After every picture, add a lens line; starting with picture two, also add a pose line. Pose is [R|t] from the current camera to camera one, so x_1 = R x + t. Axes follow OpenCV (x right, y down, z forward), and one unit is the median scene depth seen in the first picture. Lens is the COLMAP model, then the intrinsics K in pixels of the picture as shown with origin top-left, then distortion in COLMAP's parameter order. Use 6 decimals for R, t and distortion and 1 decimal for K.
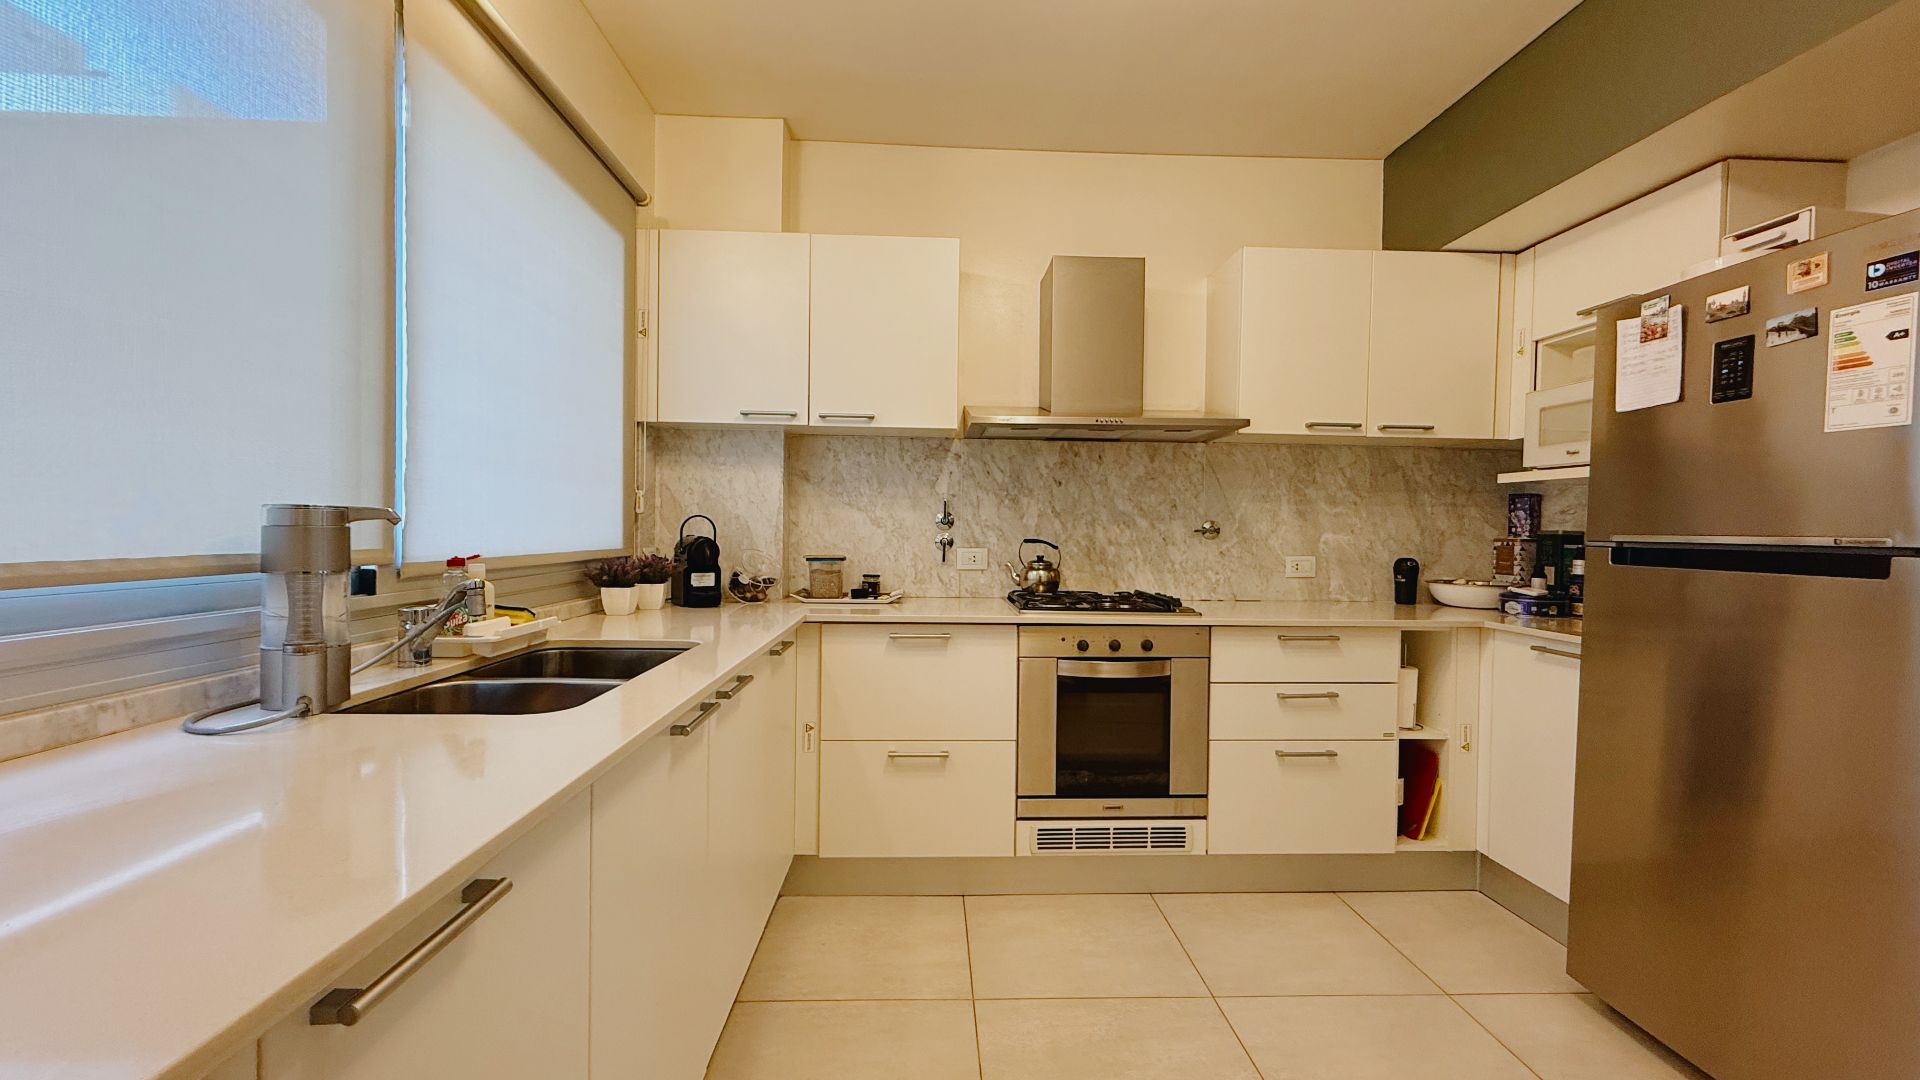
lens RADIAL K [[761.0, 0, 959.1], [0, 761.0, 546.8], [0, 0, 1]] dist [-0.000713, -0.000160]
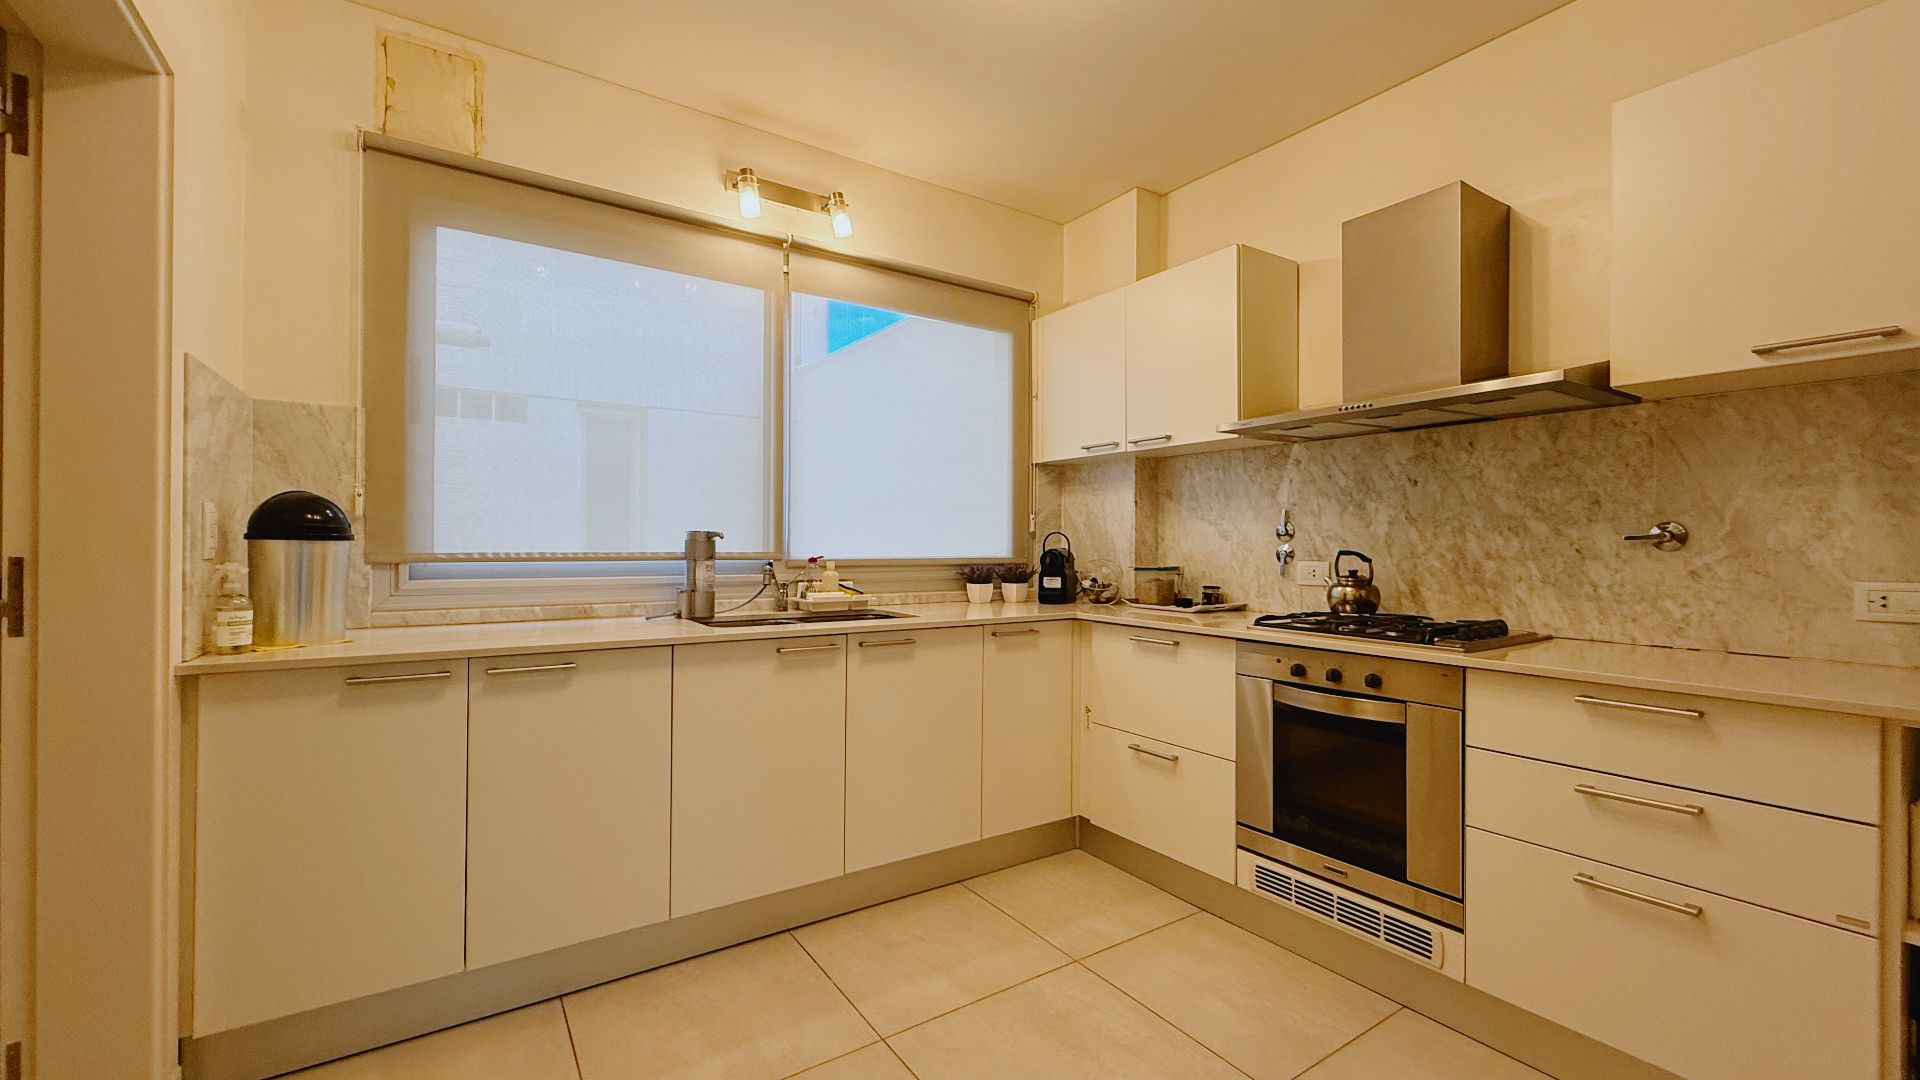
lens RADIAL K [[761.0, 0, 959.1], [0, 761.0, 546.8], [0, 0, 1]] dist [-0.000713, -0.000160]
pose [[0.523777, -0.007729, -0.851820, 0.573164], [-0.017365, 0.999654, -0.019748, 0.009704], [0.851678, 0.025136, 0.523462, 0.166576]]
